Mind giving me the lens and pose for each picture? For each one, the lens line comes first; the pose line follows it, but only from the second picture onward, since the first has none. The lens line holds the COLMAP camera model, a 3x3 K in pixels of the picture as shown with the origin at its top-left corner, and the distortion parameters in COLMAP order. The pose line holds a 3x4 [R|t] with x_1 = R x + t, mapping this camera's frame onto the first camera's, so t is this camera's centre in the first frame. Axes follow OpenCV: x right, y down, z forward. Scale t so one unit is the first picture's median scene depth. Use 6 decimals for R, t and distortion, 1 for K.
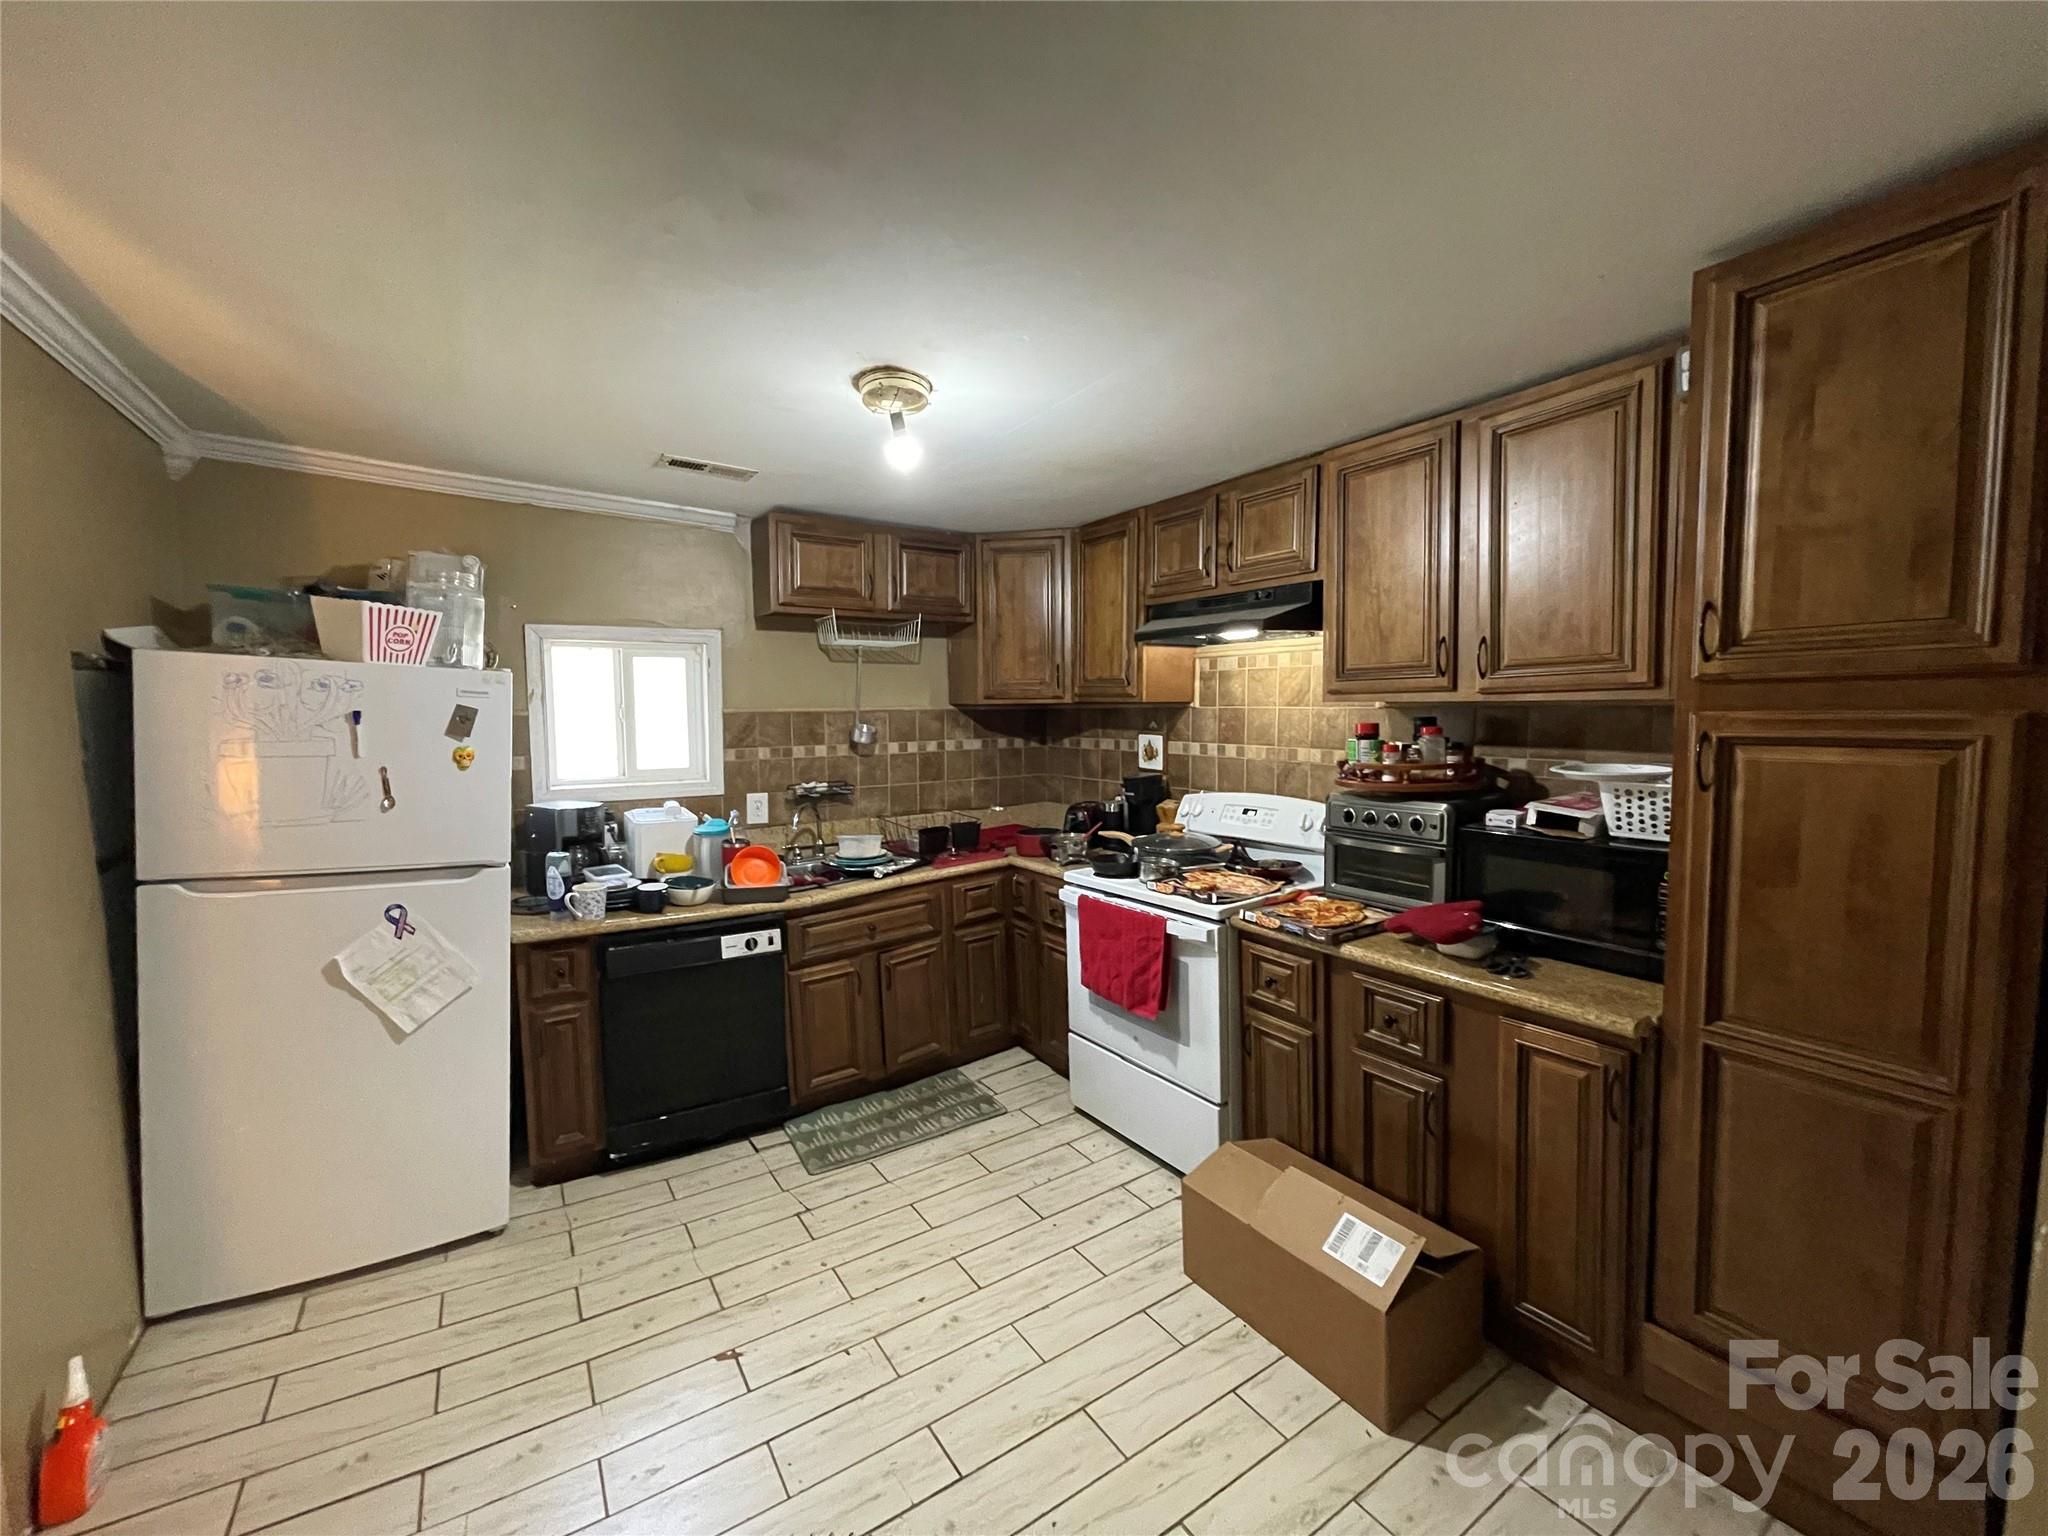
lens RADIAL K [[824.5, 0, 1024.0], [0, 824.5, 768.0], [0, 0, 1]] dist [-0.001433, 0.000014]
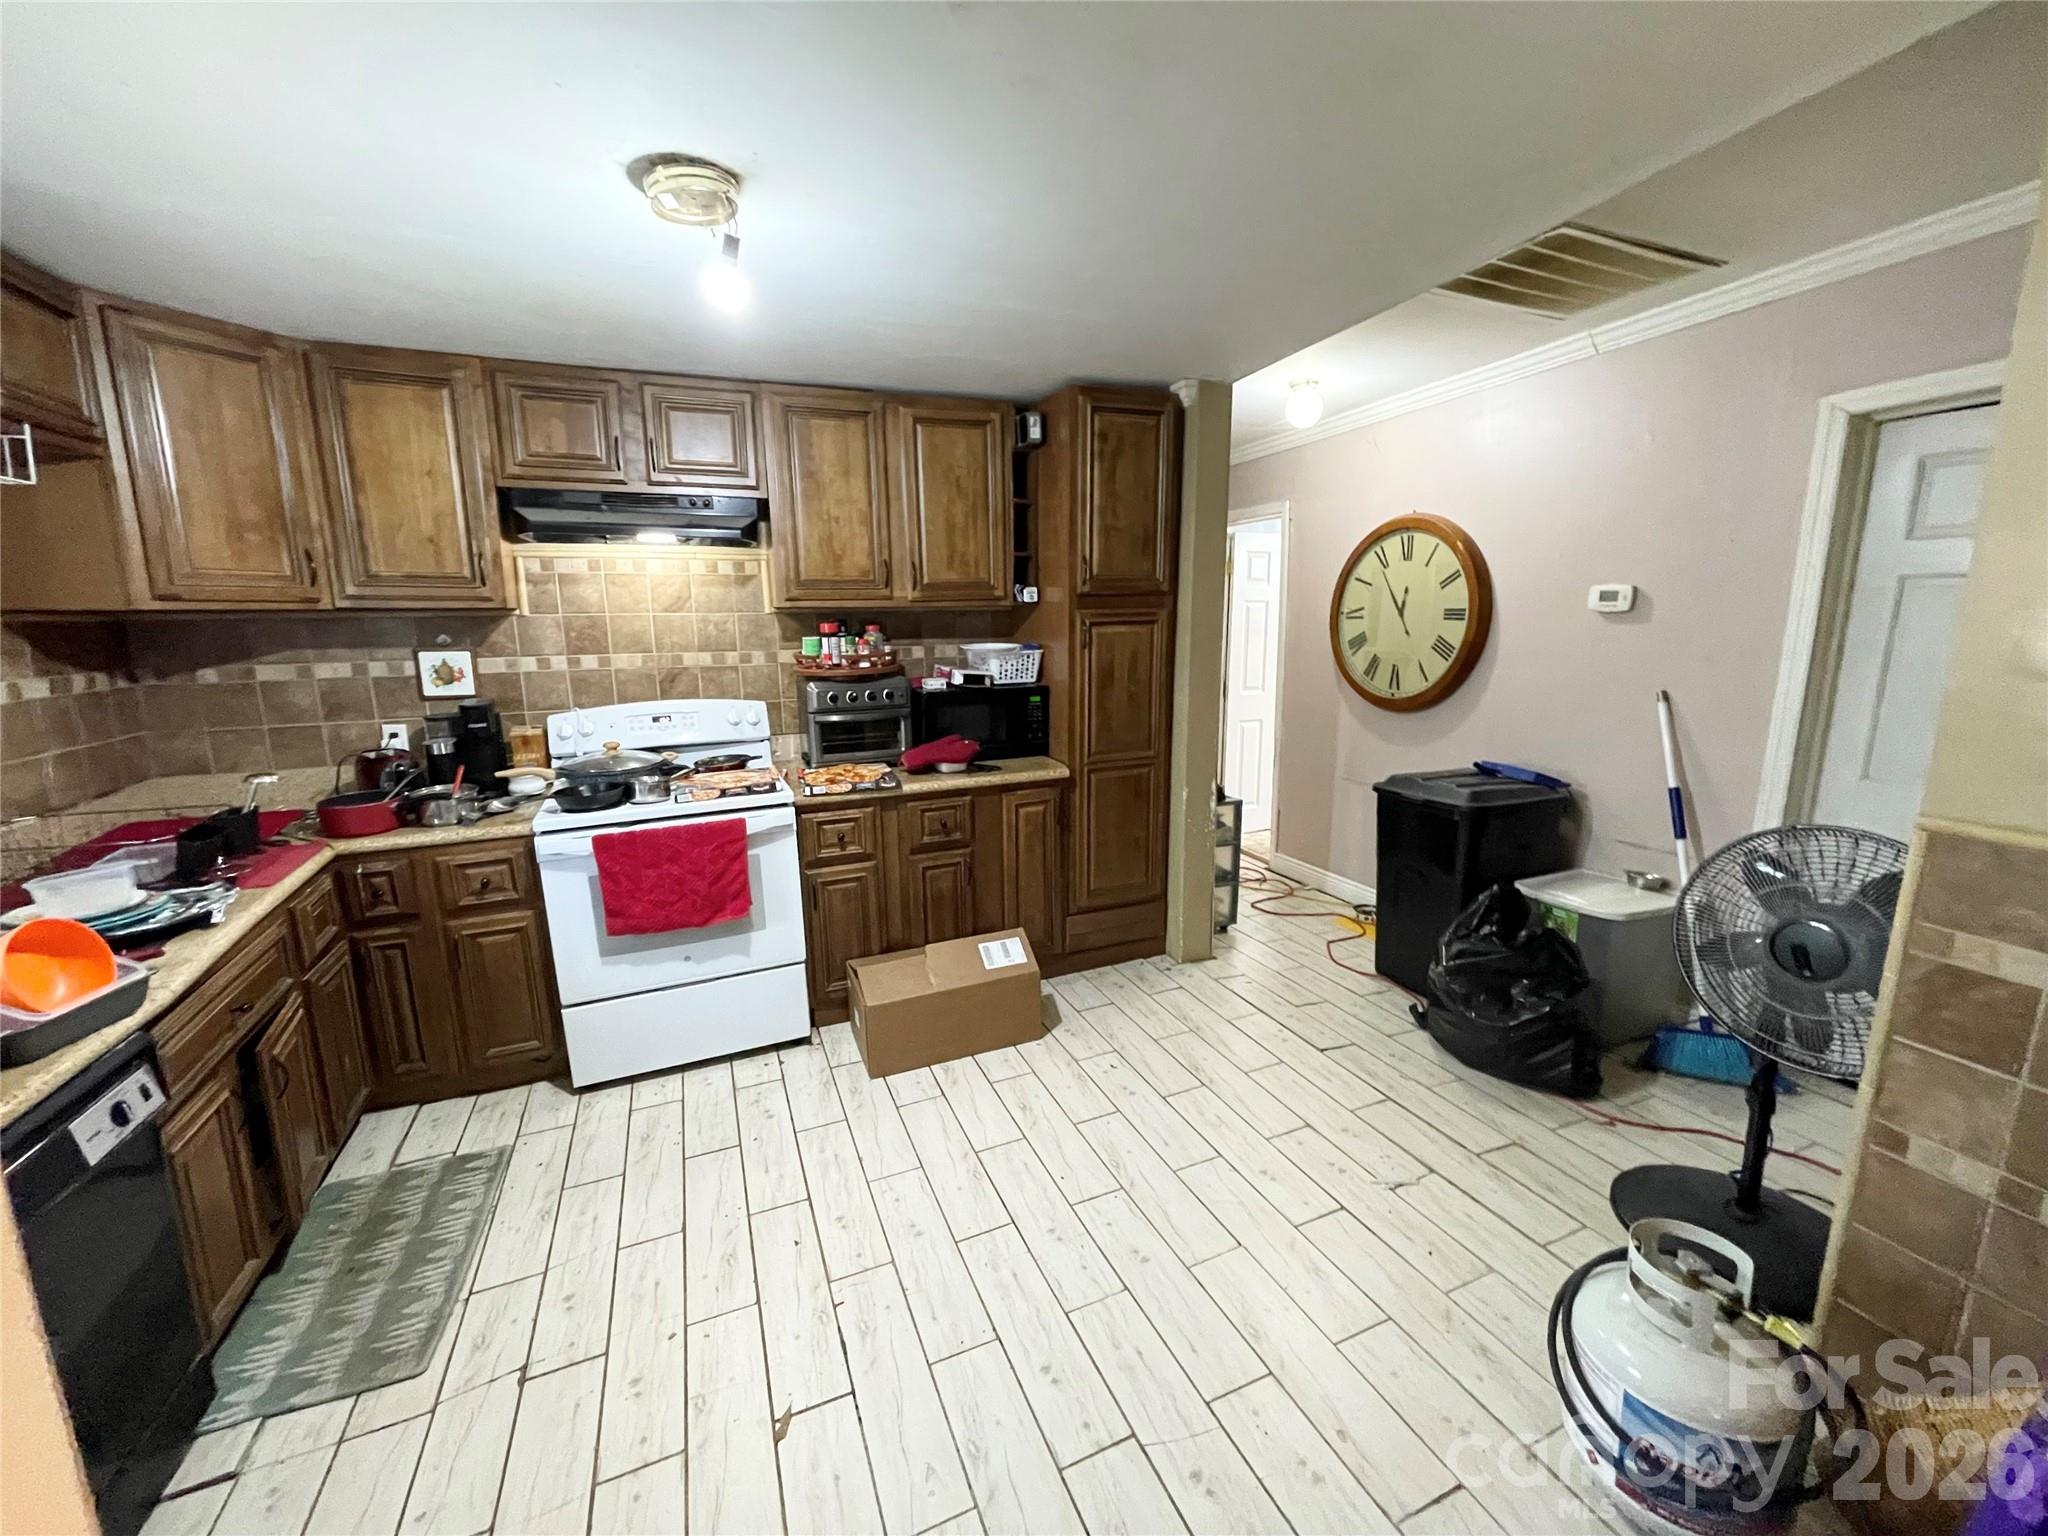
lens RADIAL K [[824.5, 0, 1024.0], [0, 824.5, 768.0], [0, 0, 1]] dist [-0.001433, 0.000014]
pose [[0.185610, -0.175357, 0.966850, -0.633177], [0.086233, 0.983058, 0.161742, -0.012672], [-0.978832, 0.053353, 0.197587, 0.376455]]
